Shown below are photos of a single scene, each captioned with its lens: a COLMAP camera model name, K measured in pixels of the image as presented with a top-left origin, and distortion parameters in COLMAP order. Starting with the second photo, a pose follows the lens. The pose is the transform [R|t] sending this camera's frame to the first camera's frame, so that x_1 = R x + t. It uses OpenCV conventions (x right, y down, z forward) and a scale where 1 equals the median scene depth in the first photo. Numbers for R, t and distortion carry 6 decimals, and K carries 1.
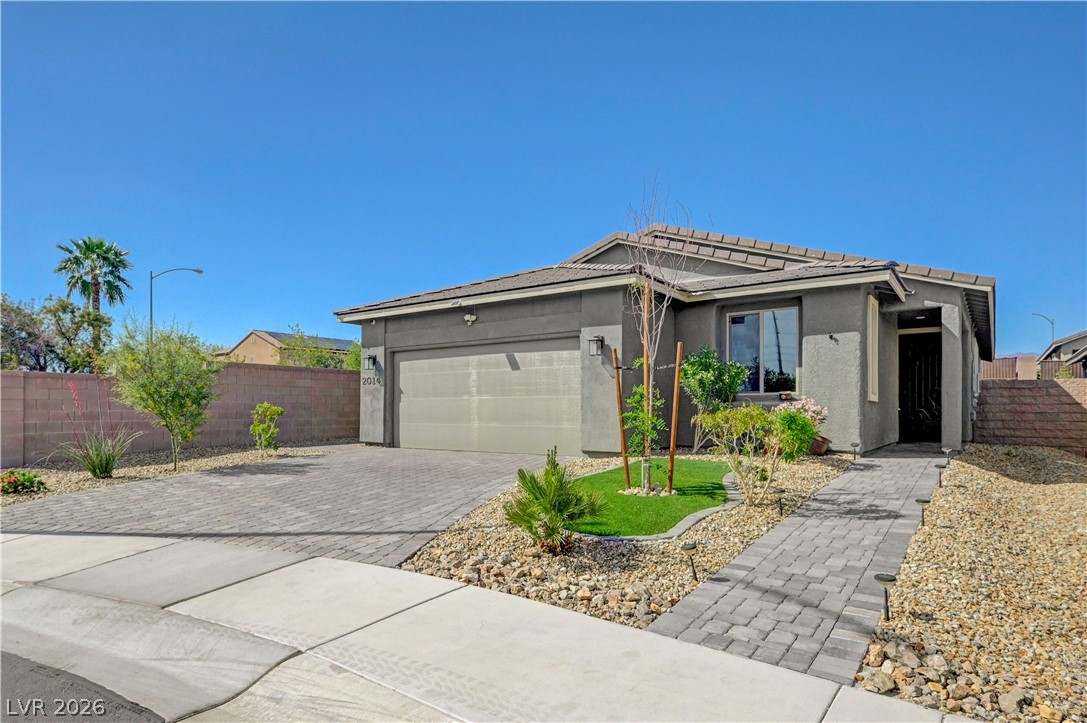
lens RADIAL K [[594.7, 0, 532.7], [0, 594.7, 395.2], [0, 0, 1]] dist [0.008304, 0.001057]
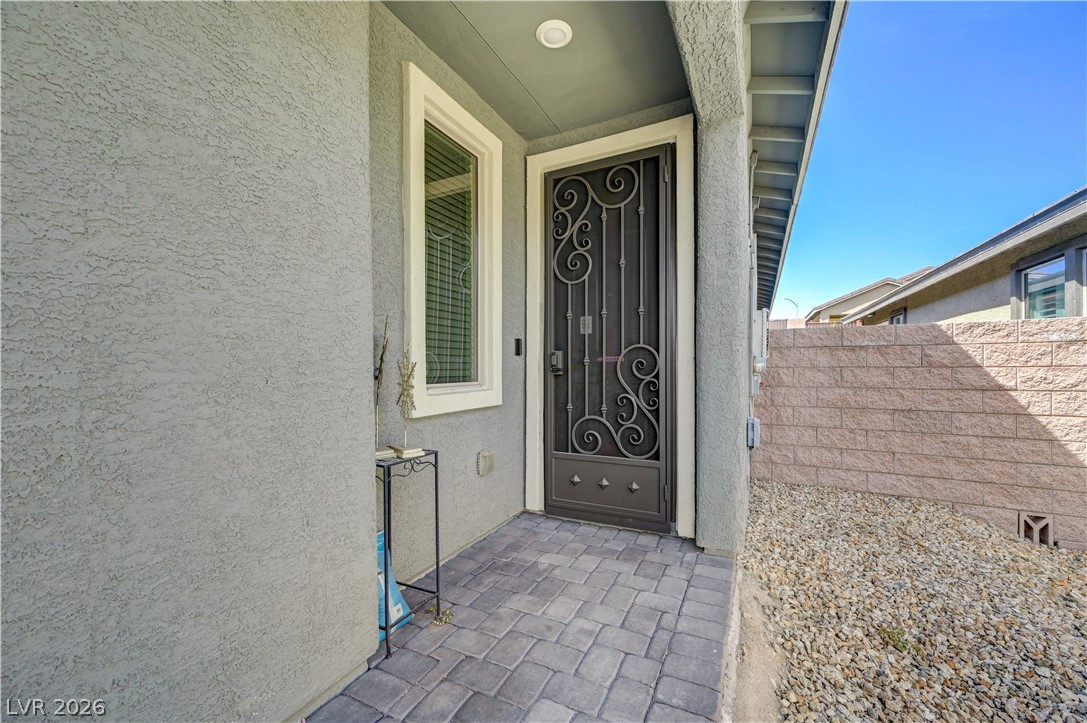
lens RADIAL K [[426.5, 0, 544.0], [0, 426.5, 364.6], [0, 0, 1]] dist [-0.000902, -0.000016]
pose [[0.982212, -0.006521, 0.187664, 0.564333], [0.002783, 0.999793, 0.020175, -0.006647], [-0.187756, -0.019294, 0.982026, 0.769308]]
